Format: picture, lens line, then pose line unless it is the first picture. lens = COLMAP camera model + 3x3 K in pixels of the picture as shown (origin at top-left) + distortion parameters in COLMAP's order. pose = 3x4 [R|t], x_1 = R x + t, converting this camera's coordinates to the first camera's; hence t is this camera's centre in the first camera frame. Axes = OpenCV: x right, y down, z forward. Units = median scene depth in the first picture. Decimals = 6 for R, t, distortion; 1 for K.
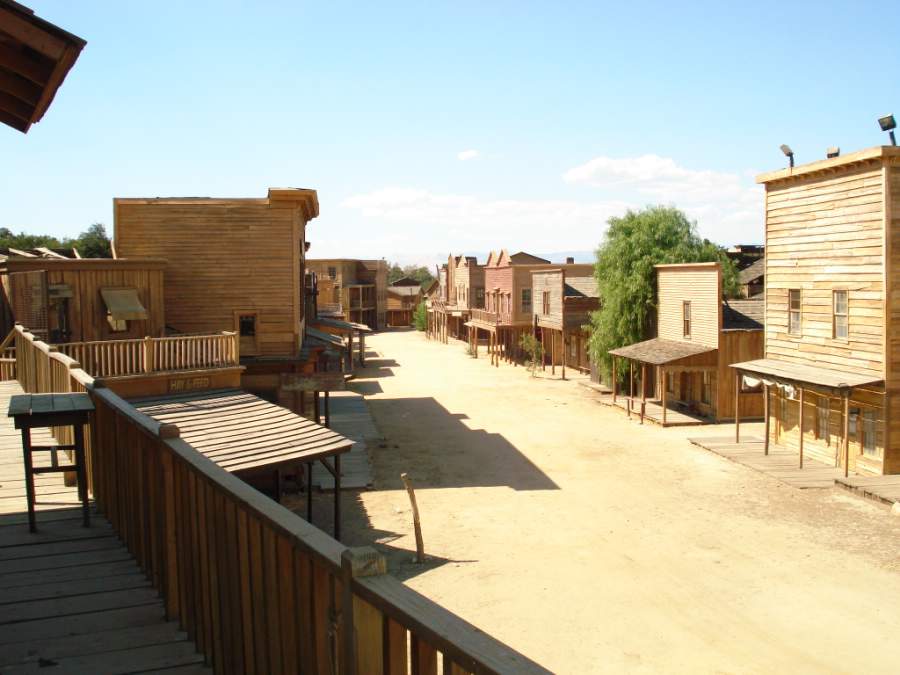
lens RADIAL K [[1024.5, 0, 447.3], [0, 1024.5, 338.1], [0, 0, 1]] dist [-0.093787, -0.021463]
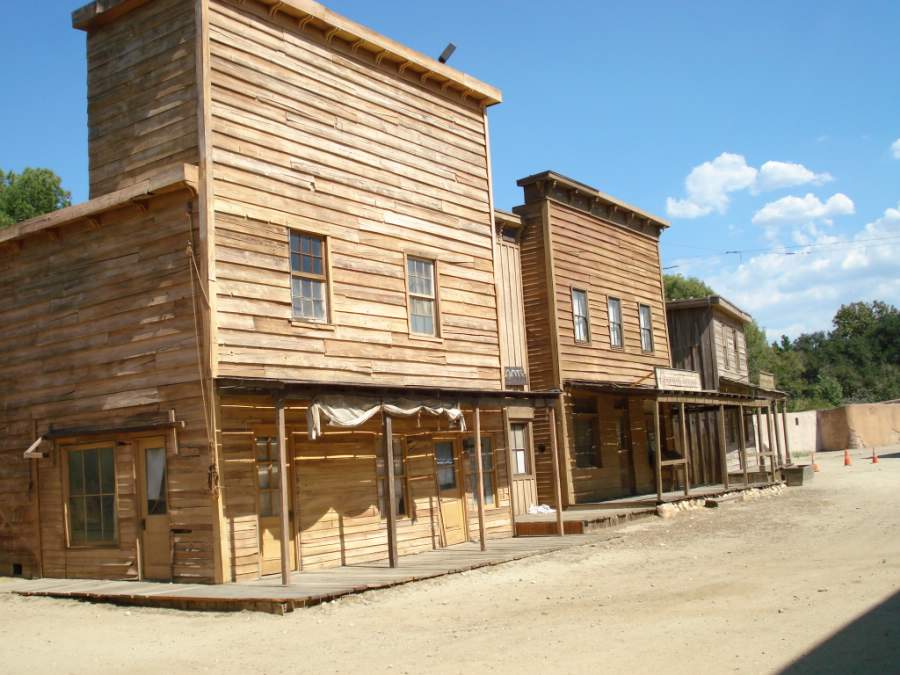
lens RADIAL K [[1024.5, 0, 447.3], [0, 1024.5, 338.1], [0, 0, 1]] dist [-0.093787, -0.021463]
pose [[-0.729995, 0.145927, 0.667692, -0.018881], [0.110722, 0.989285, -0.095159, 0.032846], [-0.674424, 0.004462, -0.738331, 0.746634]]
